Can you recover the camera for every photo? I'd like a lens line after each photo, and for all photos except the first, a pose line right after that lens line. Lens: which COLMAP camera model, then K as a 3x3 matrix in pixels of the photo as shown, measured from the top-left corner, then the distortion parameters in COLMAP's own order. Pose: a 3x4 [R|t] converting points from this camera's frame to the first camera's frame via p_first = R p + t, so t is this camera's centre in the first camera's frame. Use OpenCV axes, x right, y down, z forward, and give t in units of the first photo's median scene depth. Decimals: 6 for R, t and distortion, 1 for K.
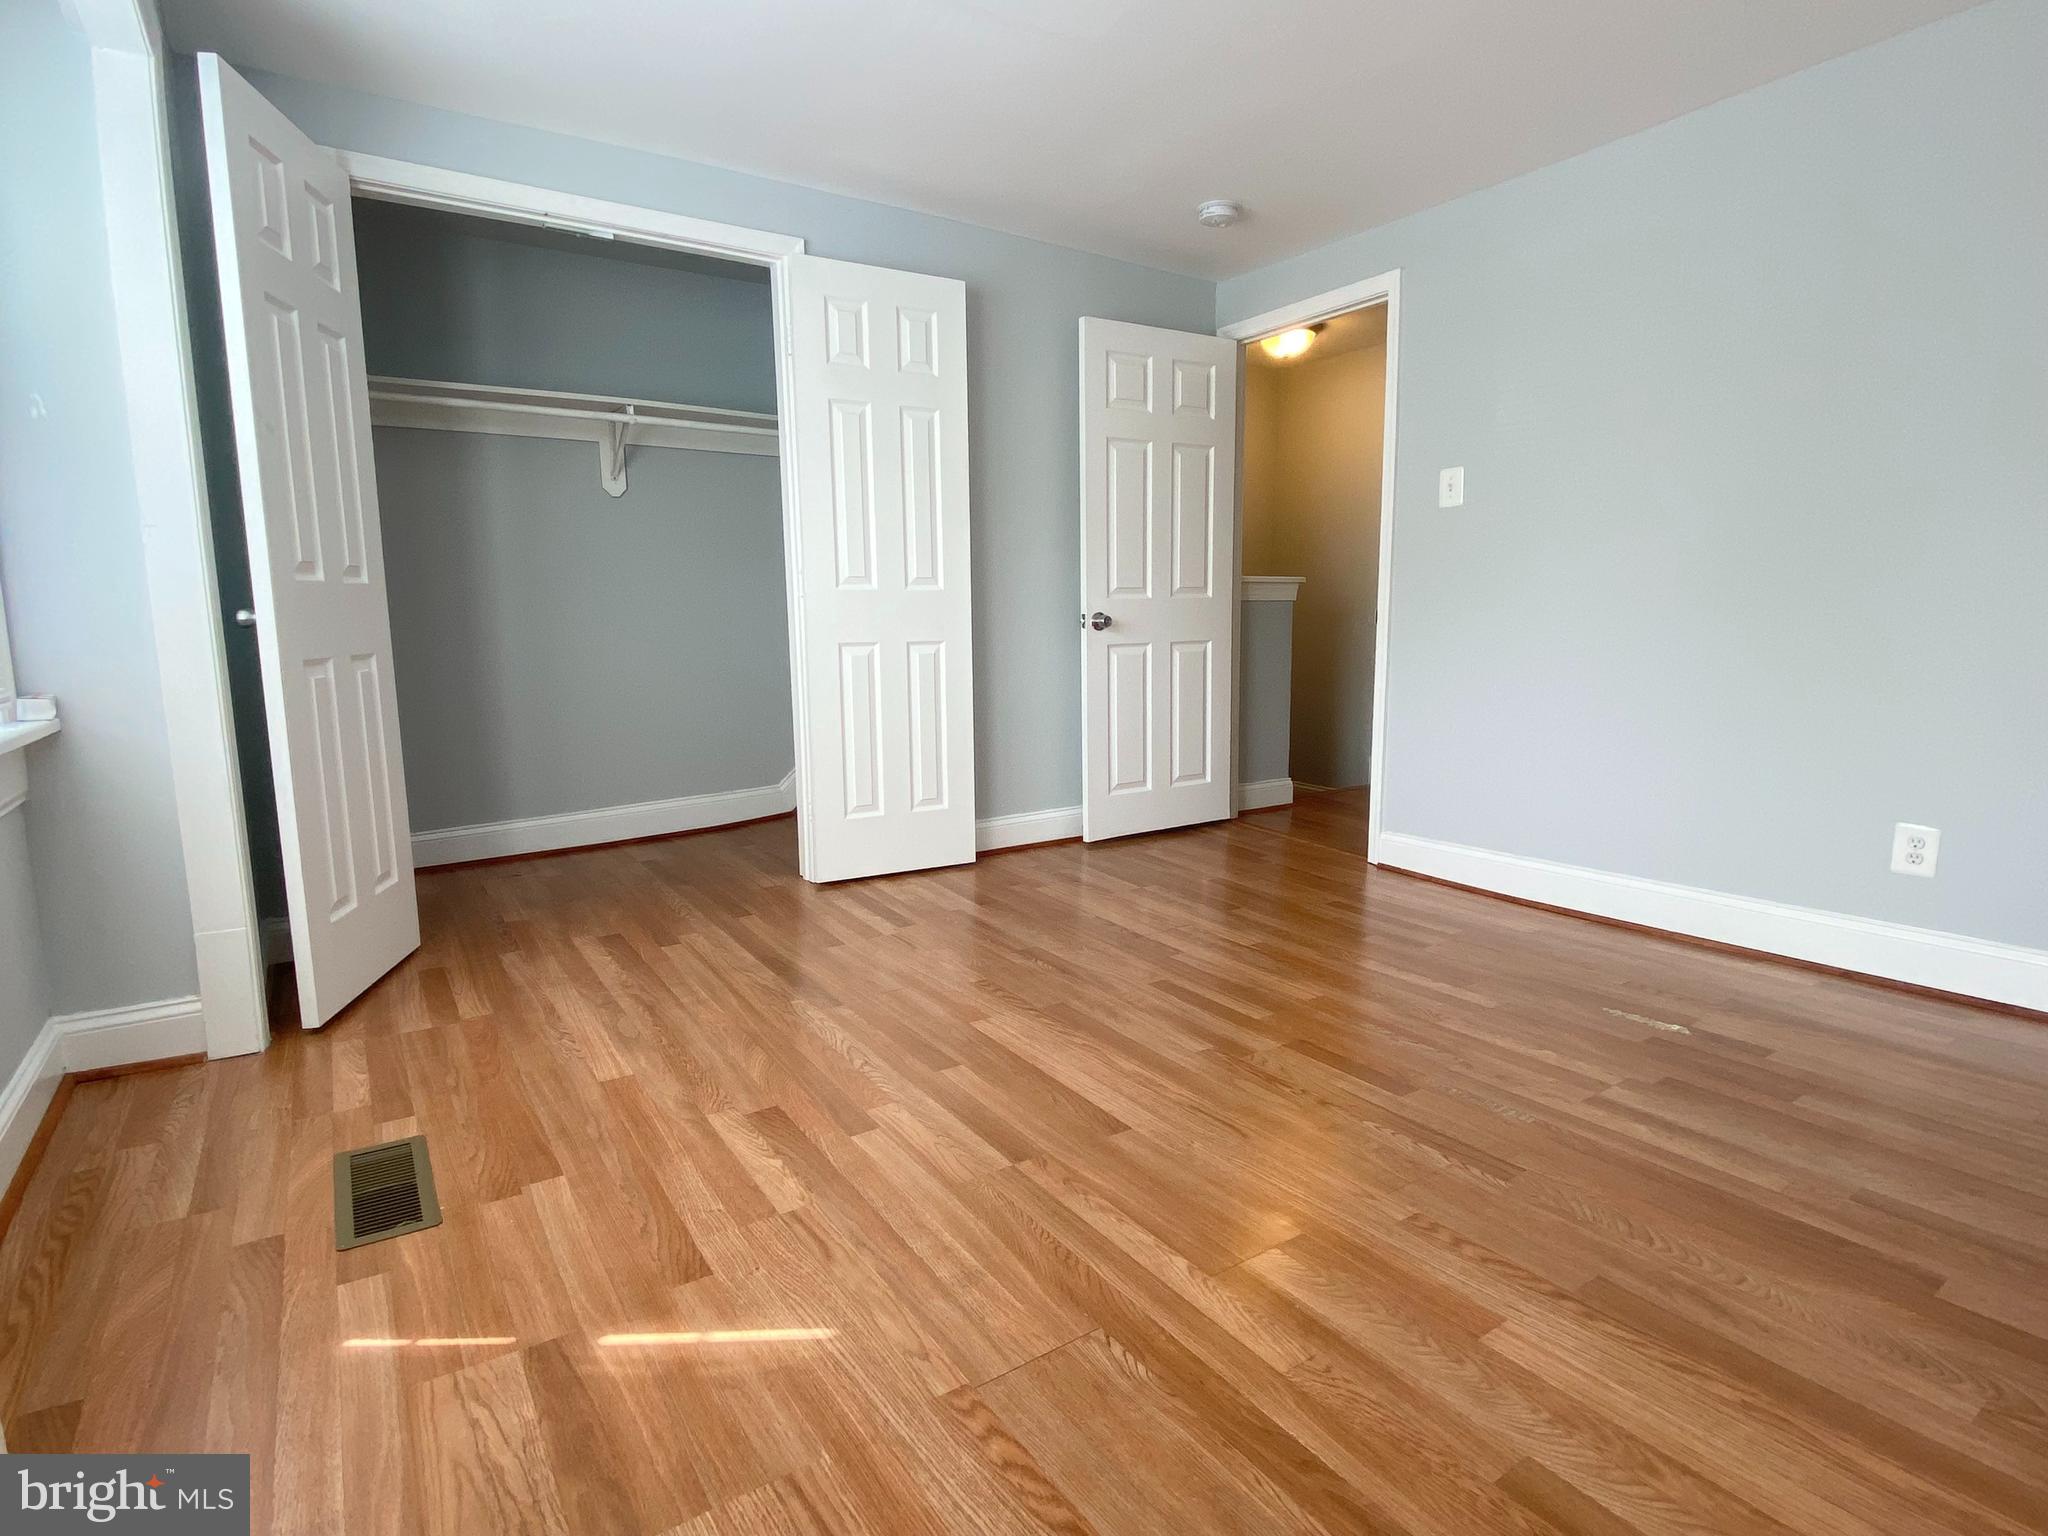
lens RADIAL K [[1077.7, 0, 1028.4], [0, 1077.7, 766.8], [0, 0, 1]] dist [-0.004225, -0.002046]
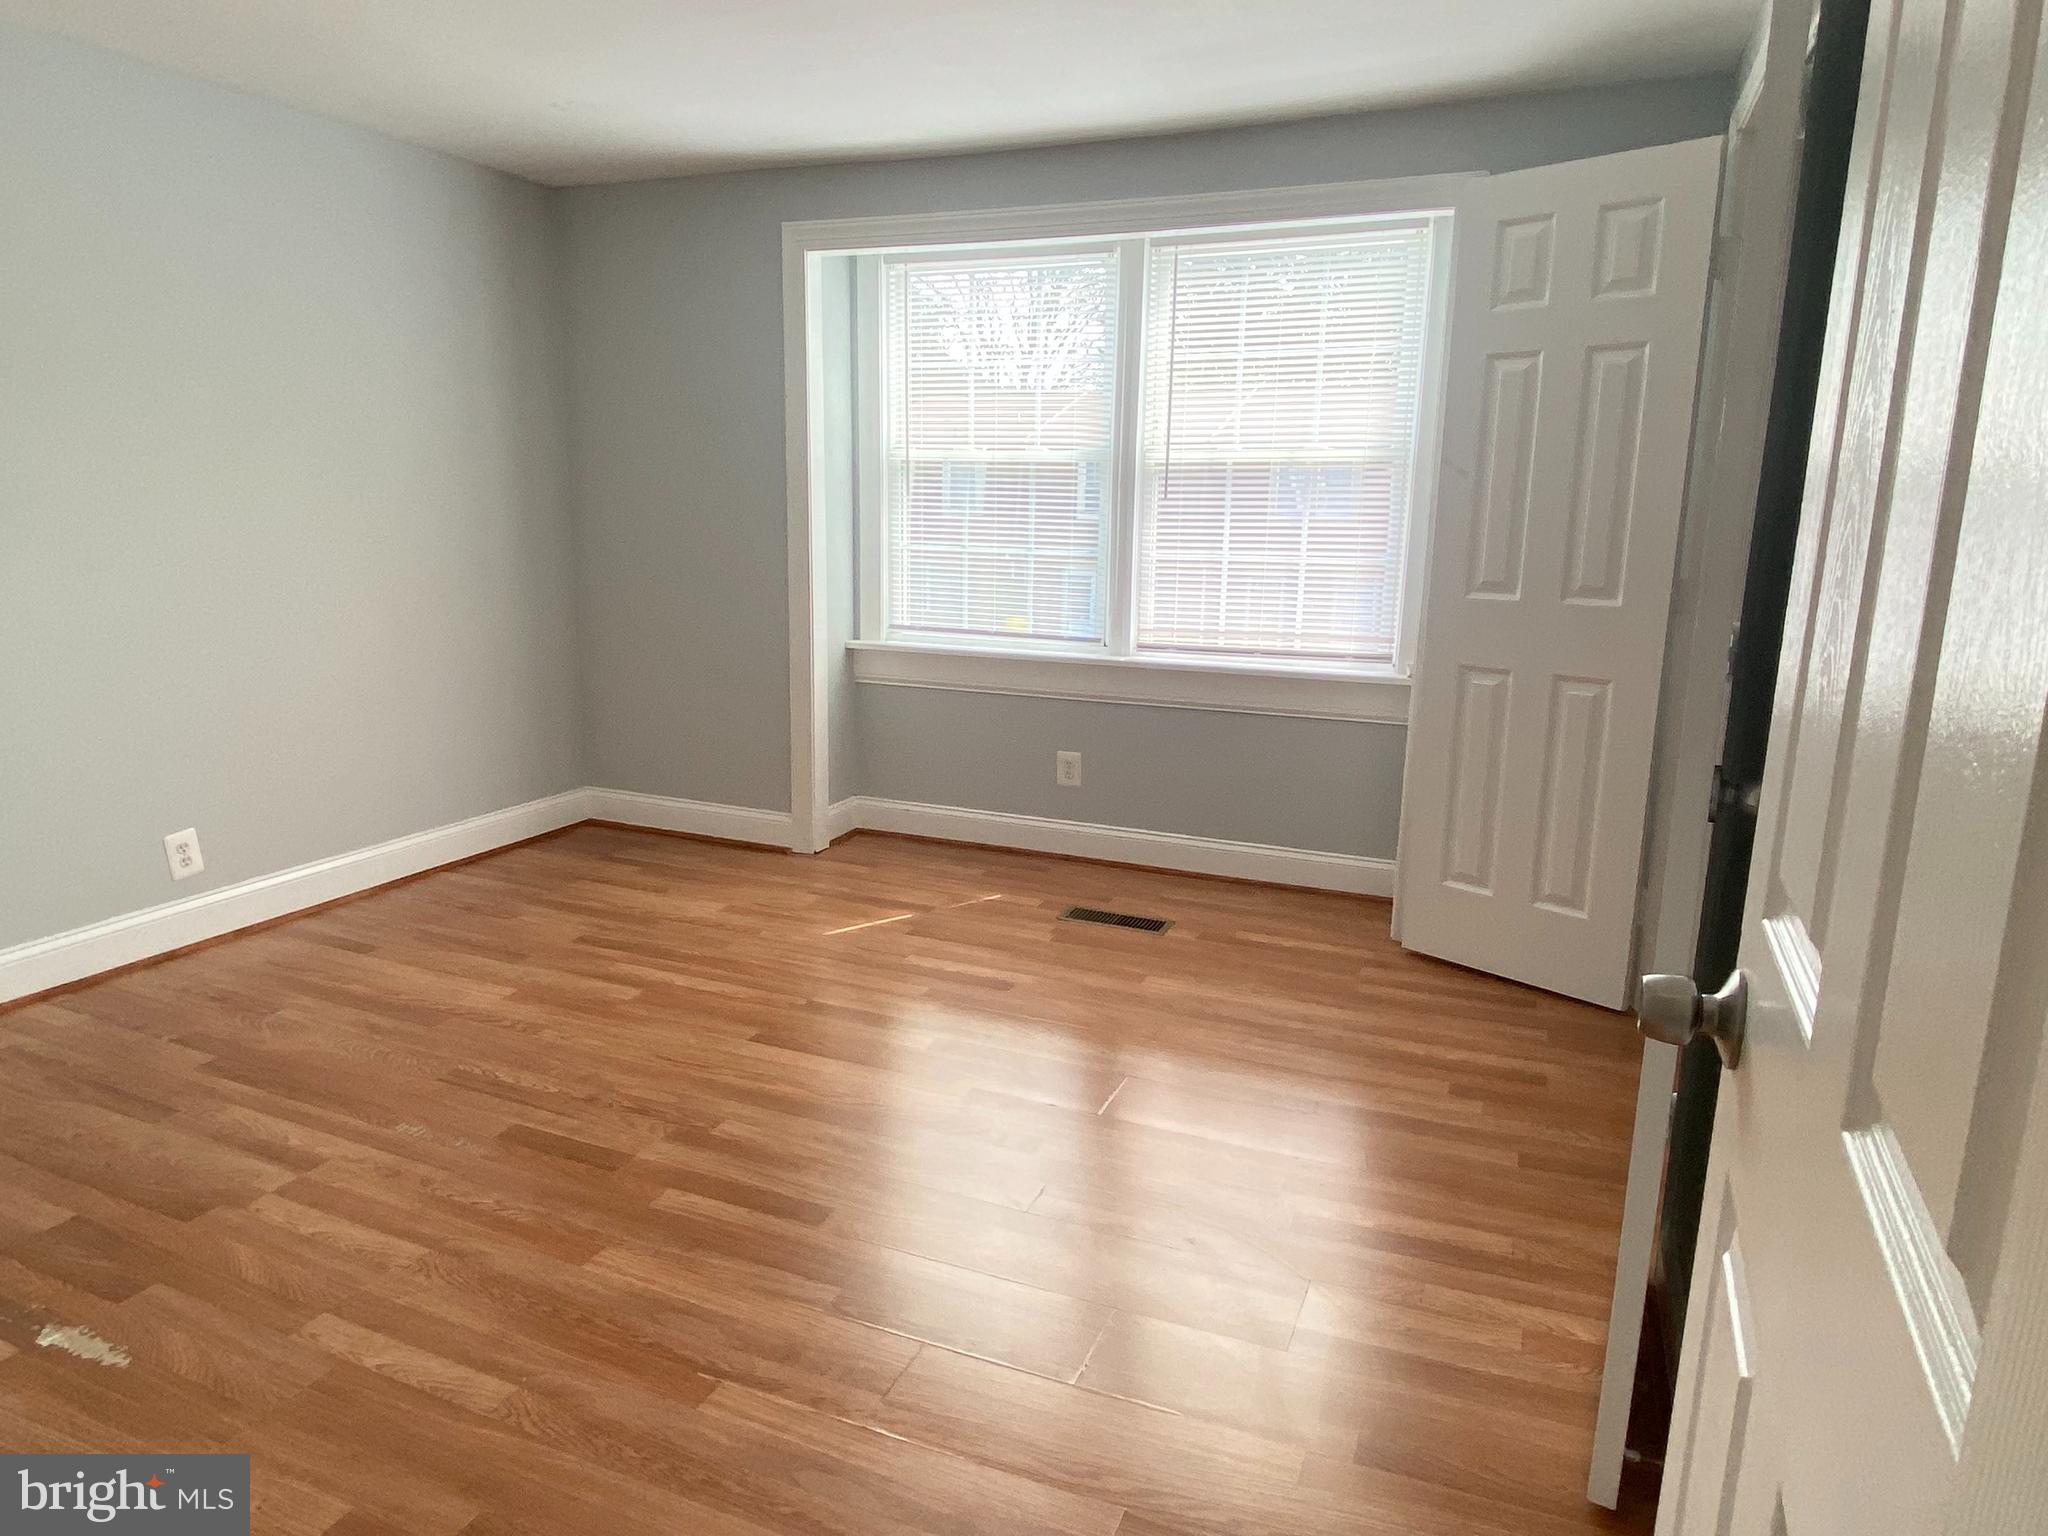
lens RADIAL K [[1272.6, 0, 1028.8], [0, 1272.6, 761.3], [0, 0, 1]] dist [-0.003284, -0.005424]
pose [[-0.845447, 0.107824, -0.523062, 0.553732], [-0.083138, 0.940895, 0.328336, -0.490160], [0.527549, 0.321077, -0.786512, 2.201717]]
